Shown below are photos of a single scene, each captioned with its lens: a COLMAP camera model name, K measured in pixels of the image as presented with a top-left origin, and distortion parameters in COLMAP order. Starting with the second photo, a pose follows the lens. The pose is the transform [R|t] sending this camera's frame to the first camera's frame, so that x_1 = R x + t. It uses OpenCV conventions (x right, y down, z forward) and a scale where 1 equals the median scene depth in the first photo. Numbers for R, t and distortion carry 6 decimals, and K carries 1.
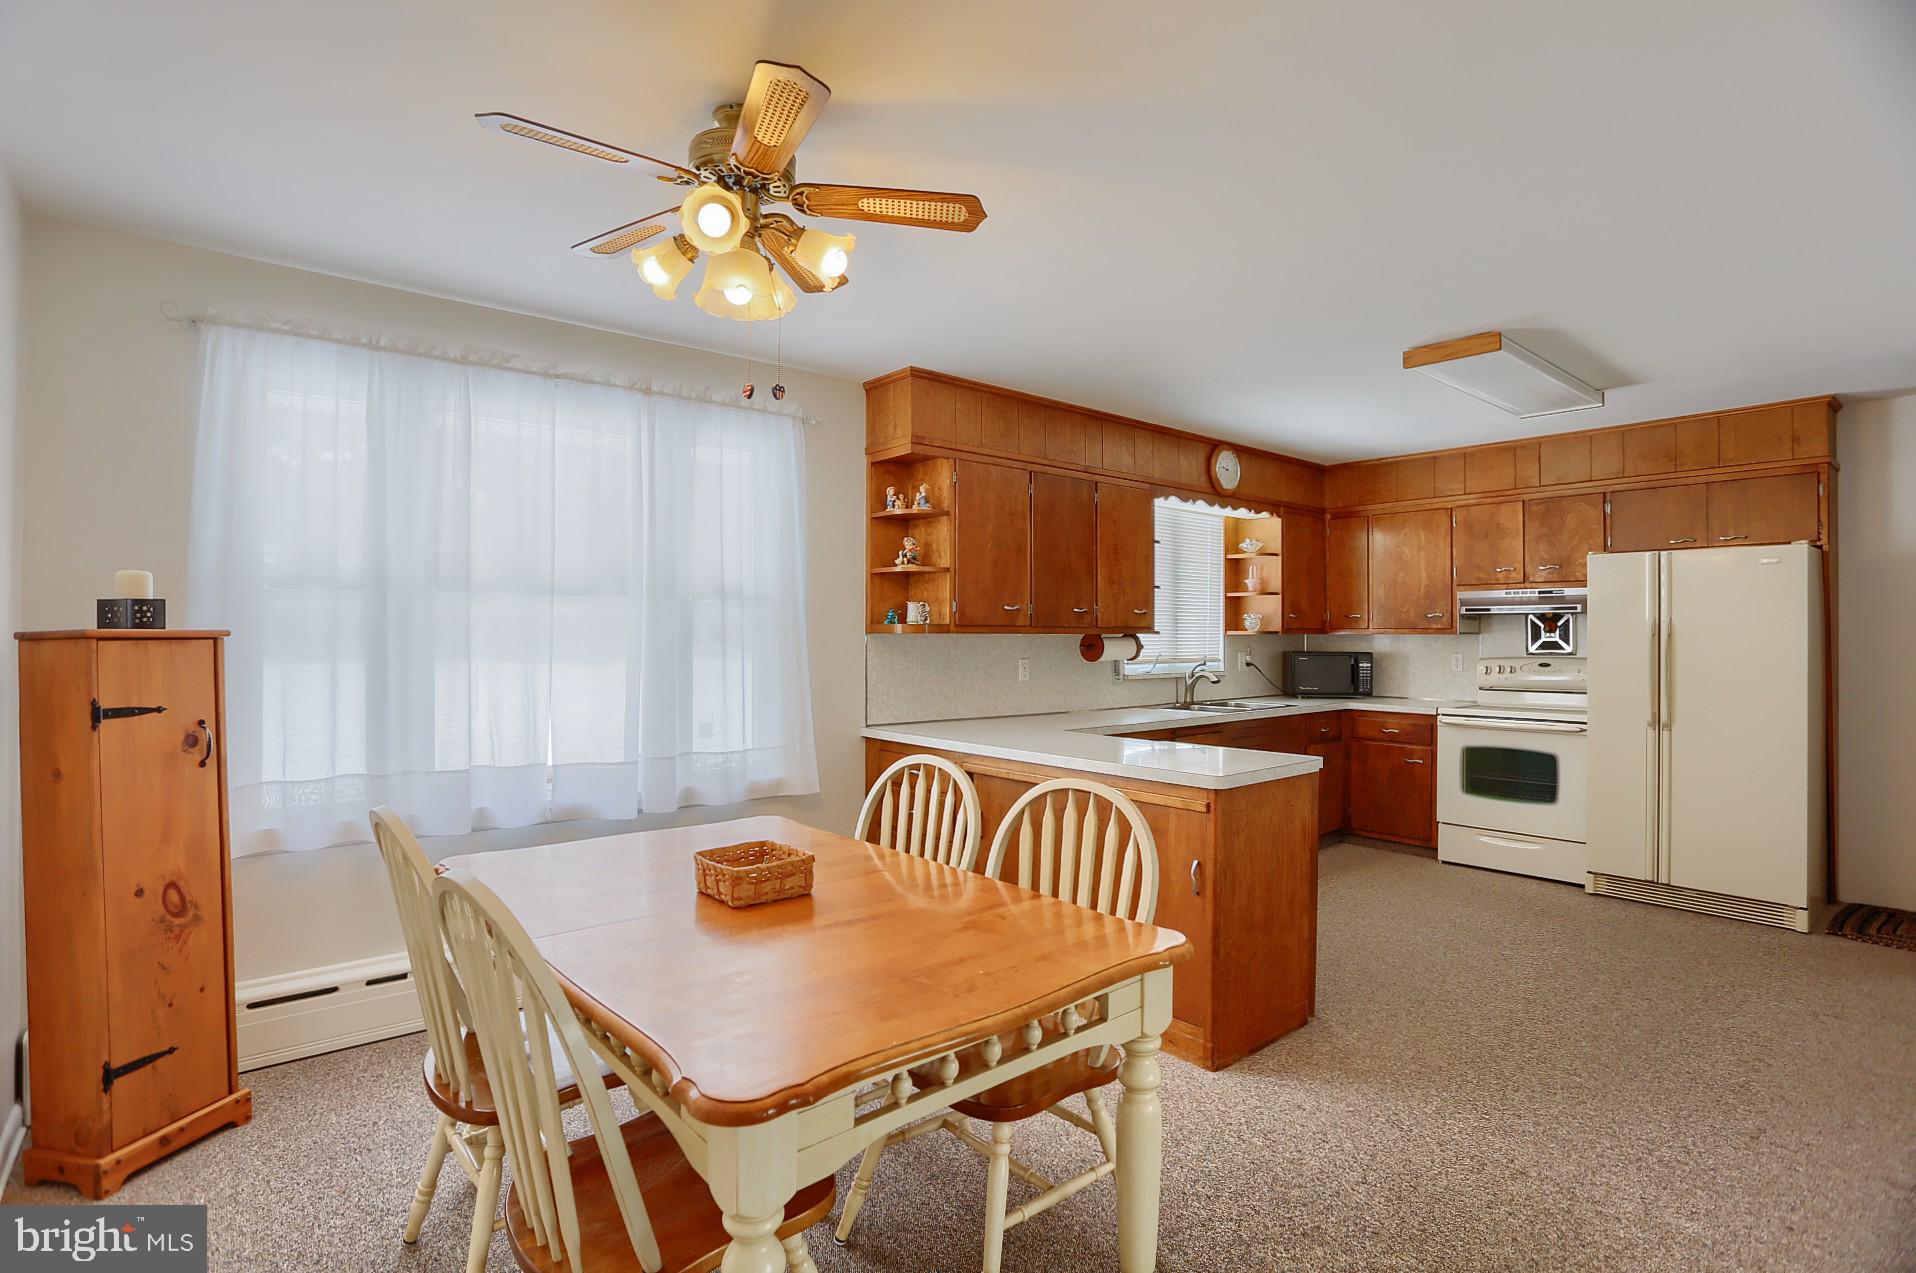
lens RADIAL K [[928.0, 0, 952.5], [0, 928.0, 628.7], [0, 0, 1]] dist [-0.067276, 0.030120]
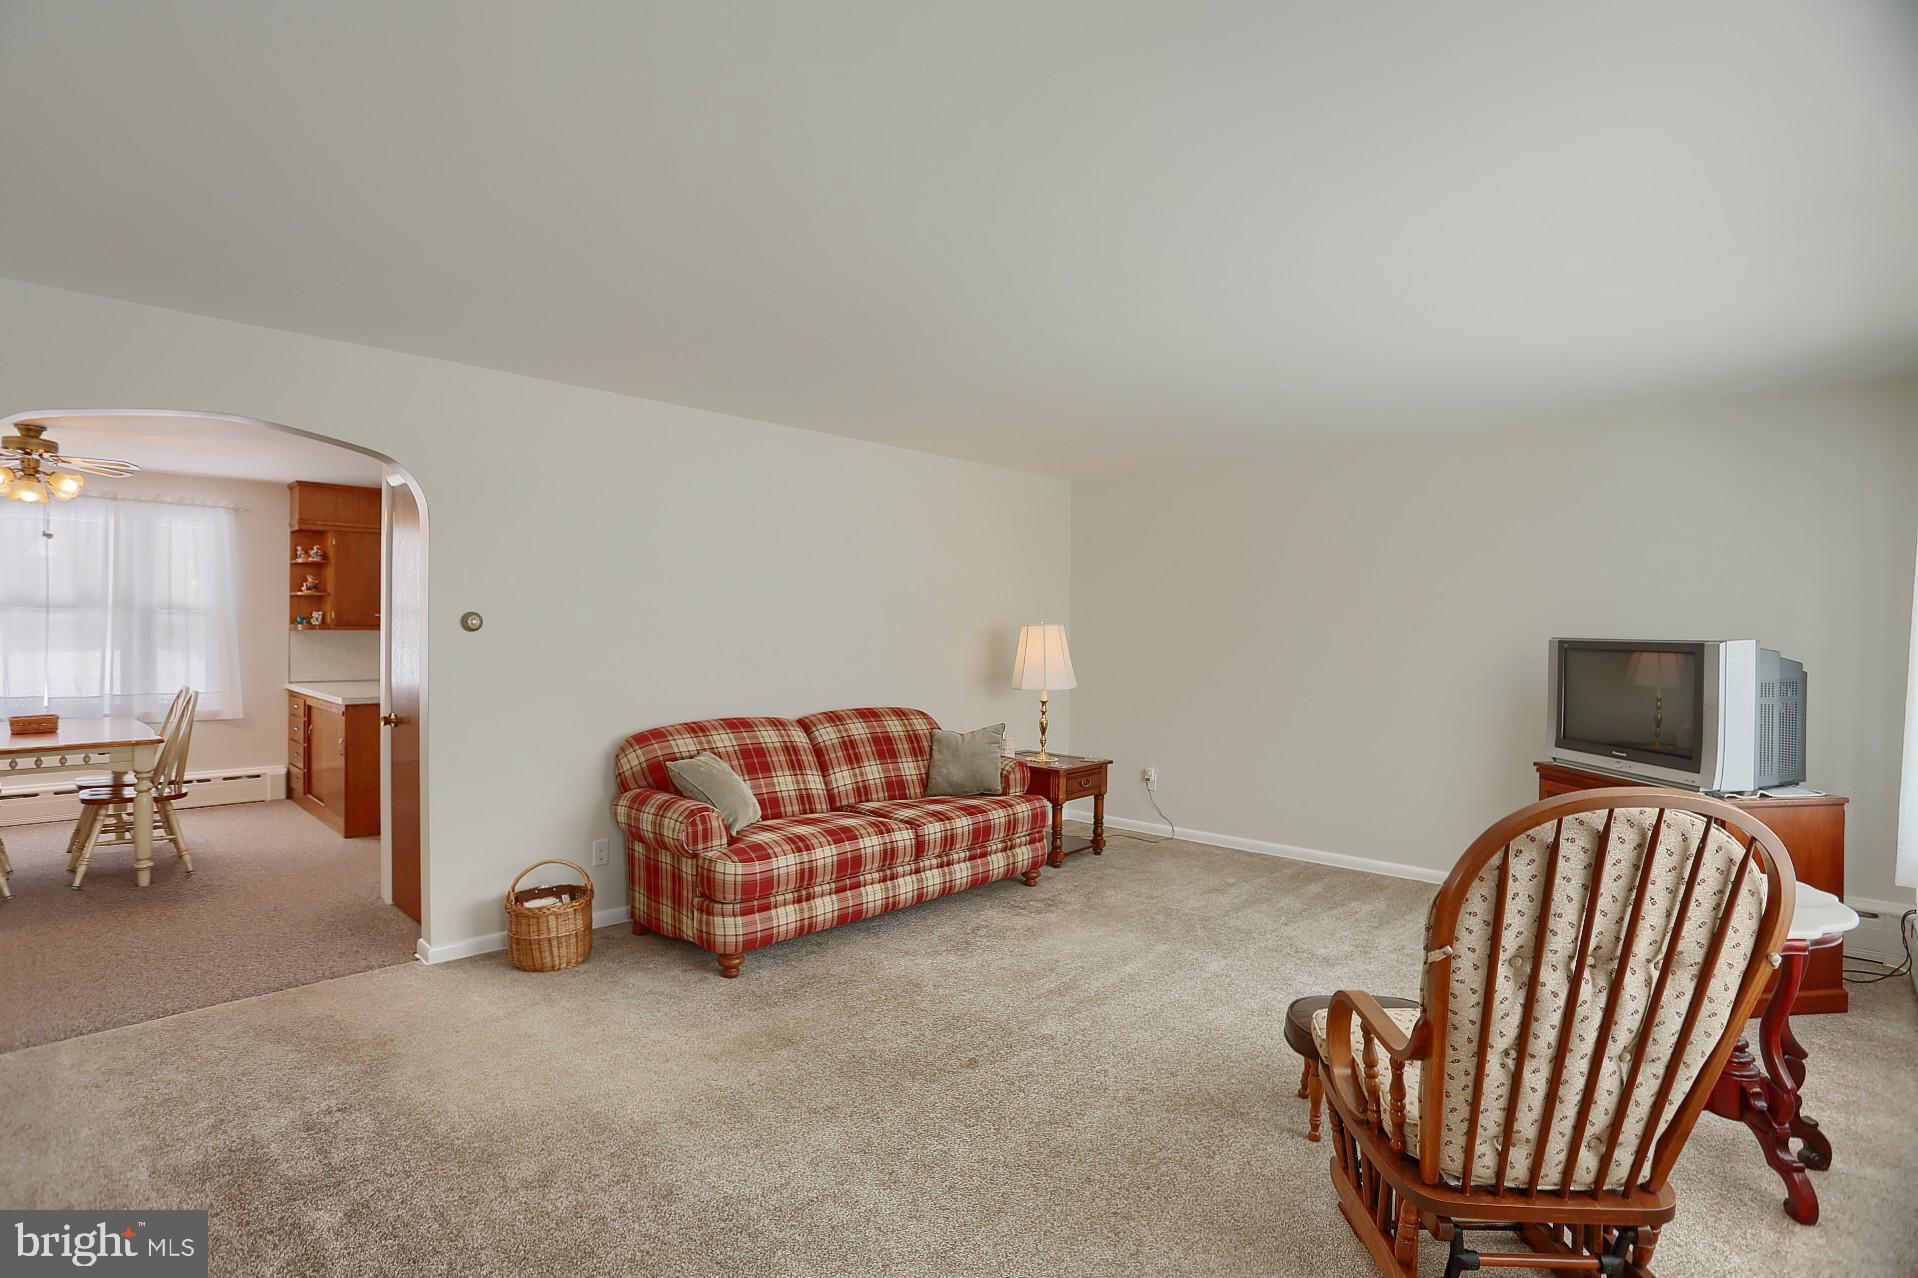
lens RADIAL K [[958.5, 0, 956.8], [0, 958.5, 630.4], [0, 0, 1]] dist [-0.083385, 0.045621]
pose [[0.995236, 0.012082, 0.096747, 0.778858], [-0.013399, 0.999826, 0.012974, -0.026100], [-0.096573, -0.014208, 0.995224, -0.671763]]
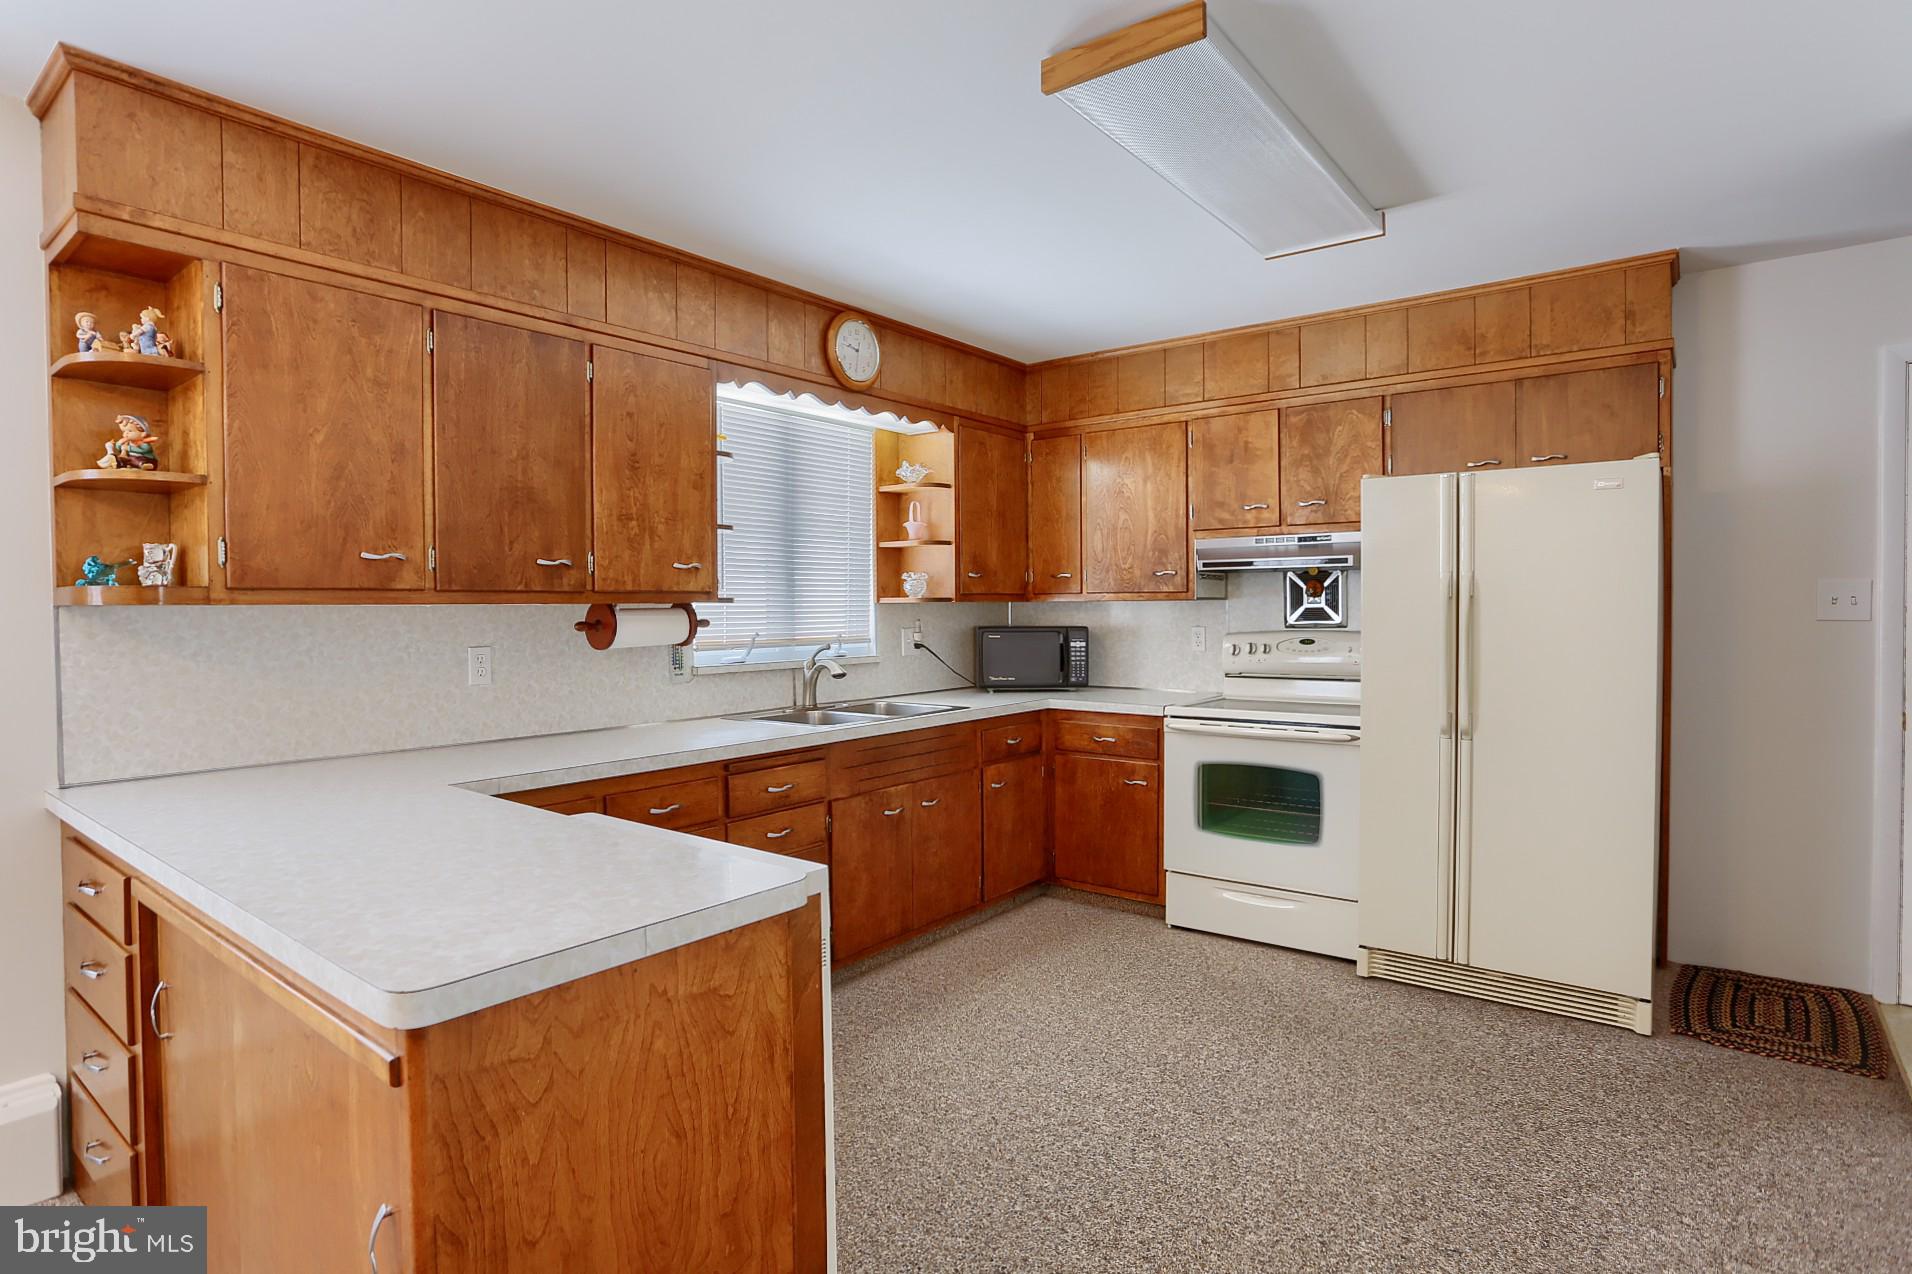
lens RADIAL K [[984.6, 0, 950.4], [0, 984.6, 624.3], [0, 0, 1]] dist [-0.067053, 0.034455]
pose [[0.978077, -0.013342, 0.207816, 0.220637], [0.008350, 0.999656, 0.024881, 0.004873], [-0.208076, -0.022600, 0.977852, 0.309180]]
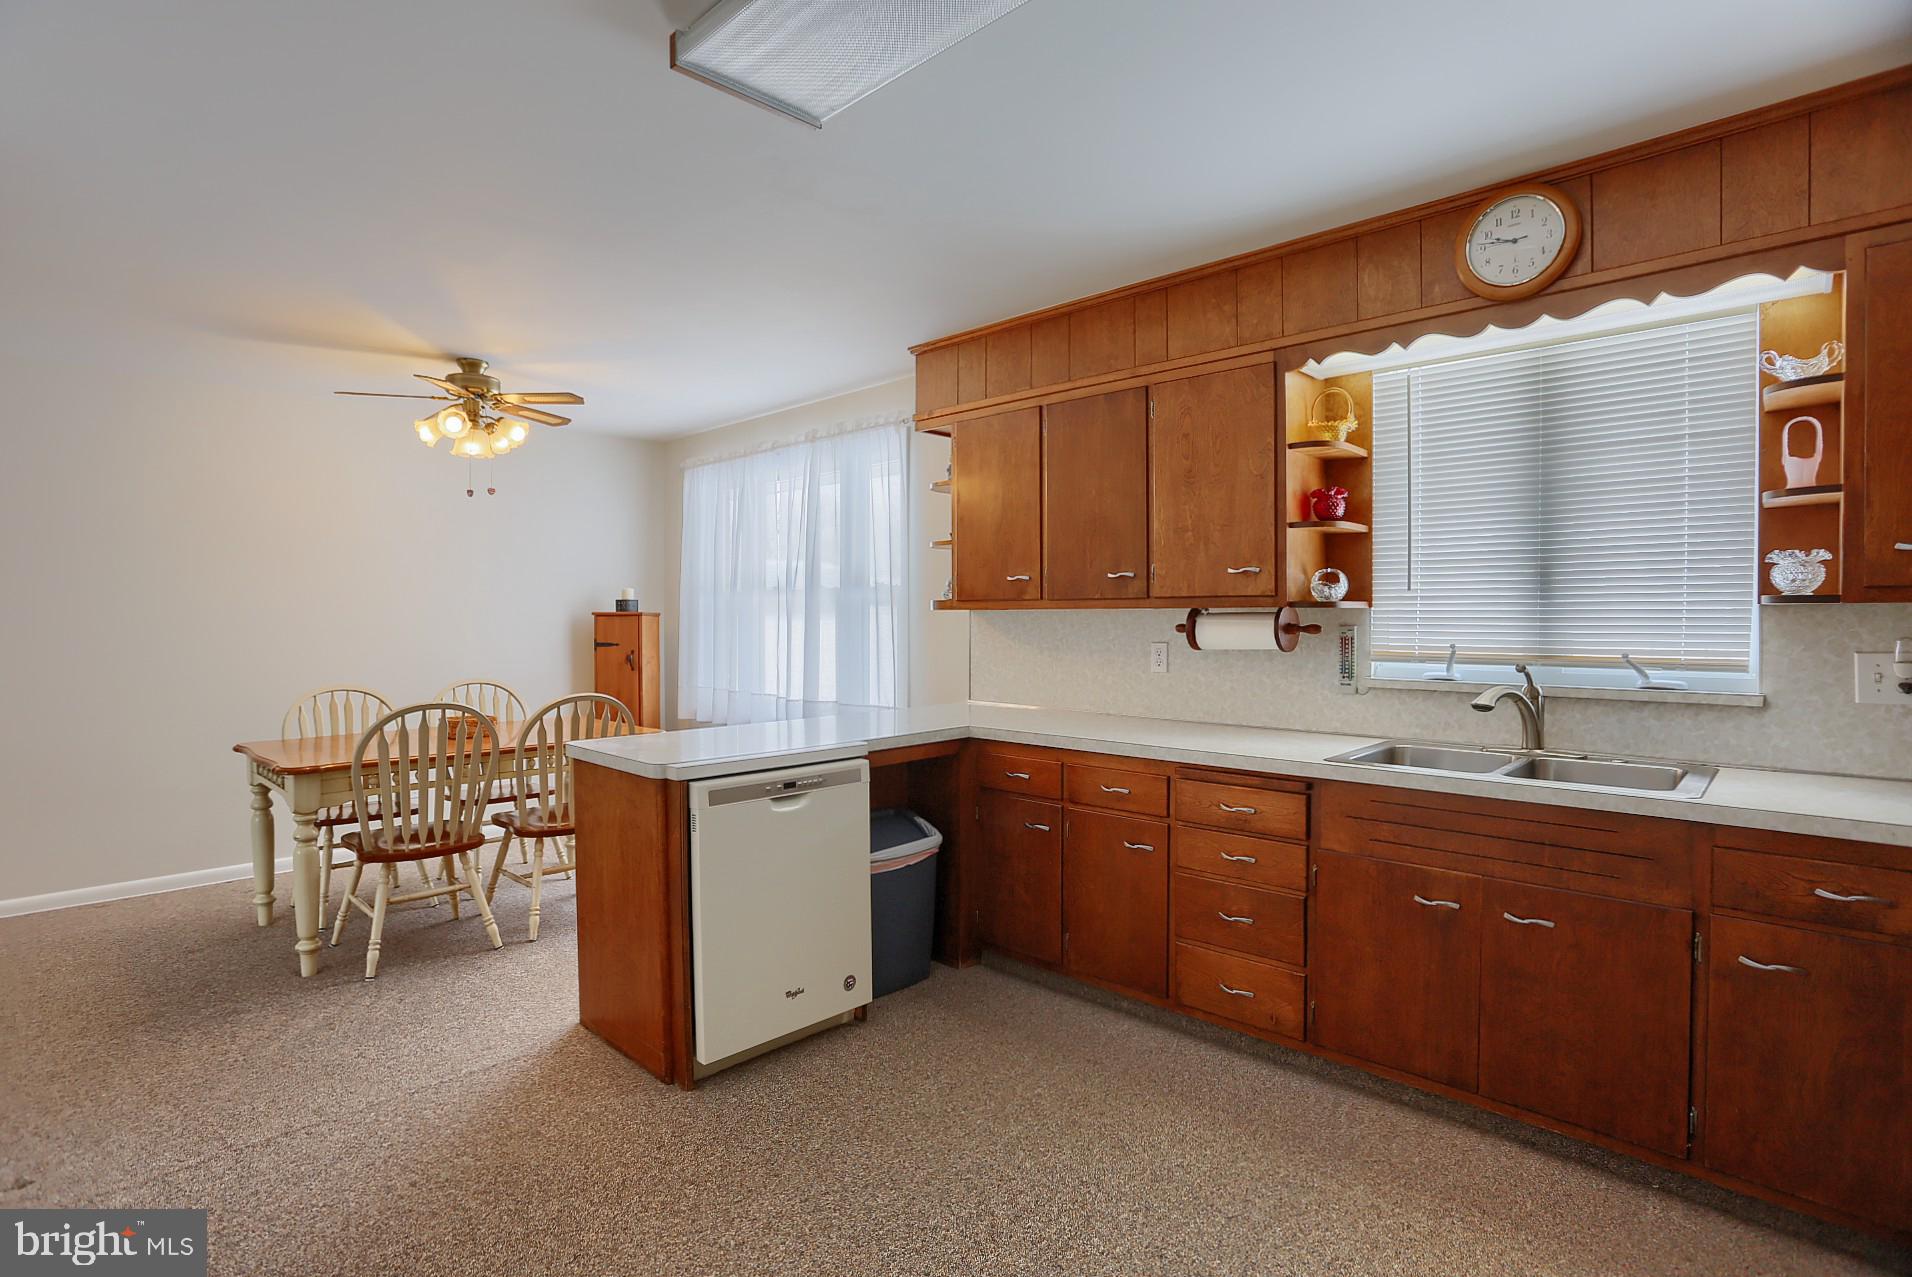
lens RADIAL K [[929.6, 0, 957.8], [0, 929.6, 629.1], [0, 0, 1]] dist [-0.072028, 0.030942]
pose [[0.112025, 0.012274, -0.993630, 0.723563], [0.008266, 0.999878, 0.013283, 0.009670], [0.993671, -0.009701, 0.111910, 0.691667]]
